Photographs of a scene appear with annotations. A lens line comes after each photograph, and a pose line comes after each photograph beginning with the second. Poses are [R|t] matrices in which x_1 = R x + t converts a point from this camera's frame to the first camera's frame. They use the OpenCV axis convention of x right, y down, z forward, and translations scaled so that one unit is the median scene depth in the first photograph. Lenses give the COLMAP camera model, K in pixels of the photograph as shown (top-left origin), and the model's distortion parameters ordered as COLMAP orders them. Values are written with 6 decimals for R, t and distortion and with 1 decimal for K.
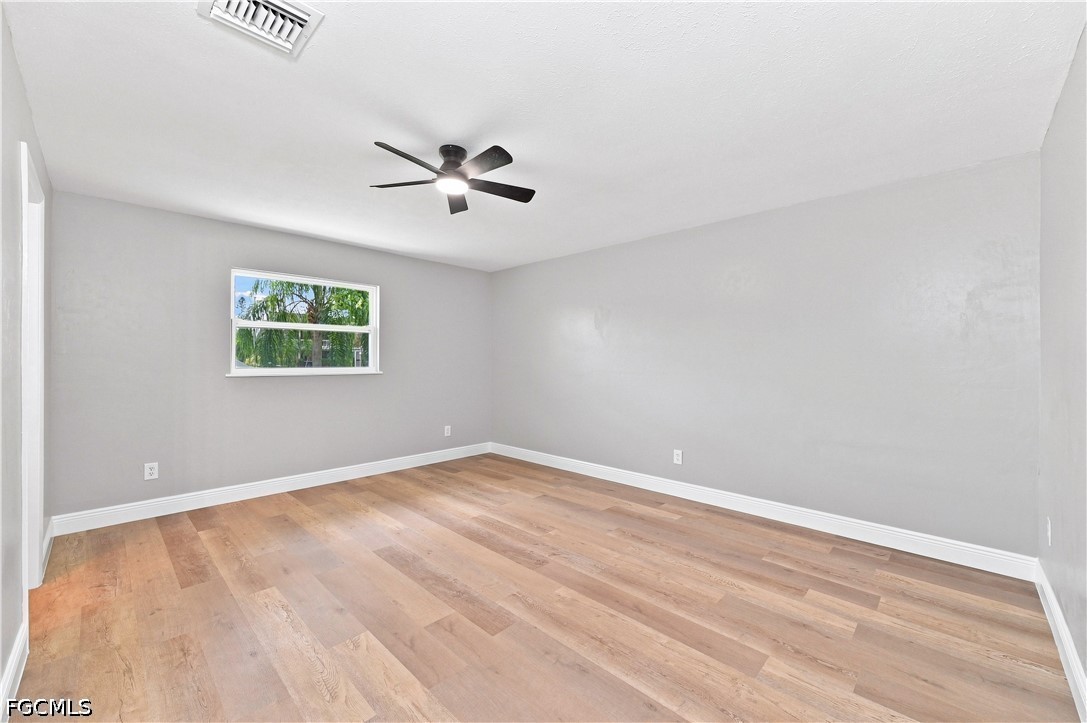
lens RADIAL K [[434.4, 0, 544.9], [0, 434.4, 358.0], [0, 0, 1]] dist [-0.002077, -0.000102]
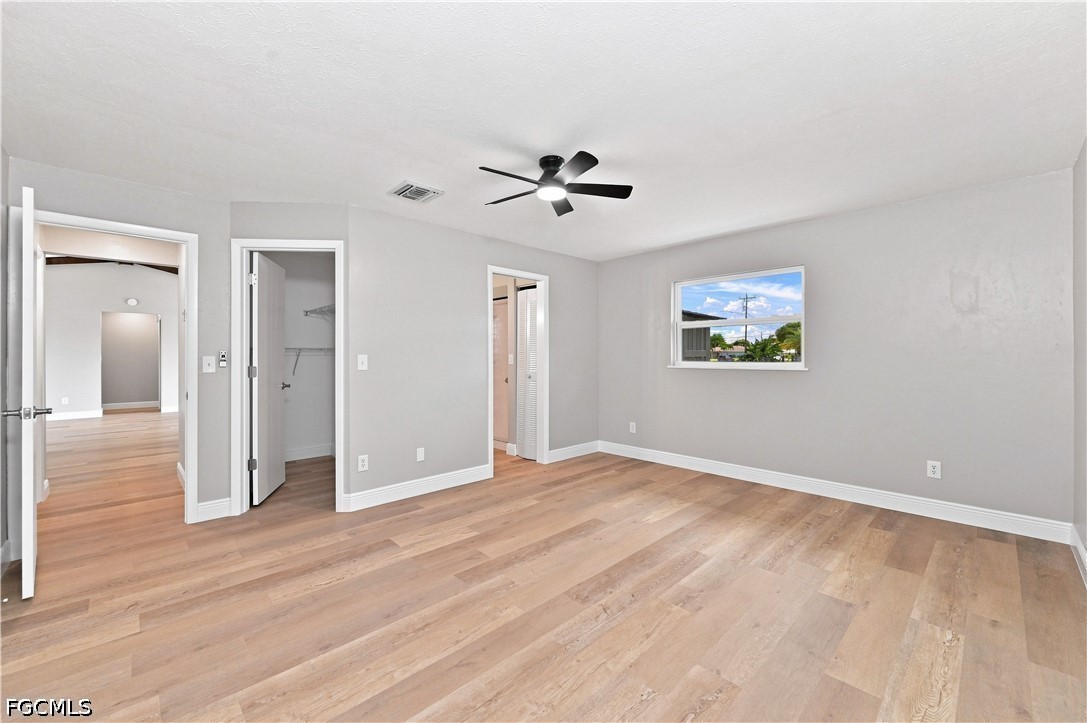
lens RADIAL K [[434.4, 0, 544.9], [0, 434.4, 358.0], [0, 0, 1]] dist [-0.002077, -0.000102]
pose [[-0.040369, 0.004290, -0.999176, 0.680012], [0.009347, 0.999949, 0.003916, 0.006654], [0.999141, -0.009181, -0.040407, 0.802608]]
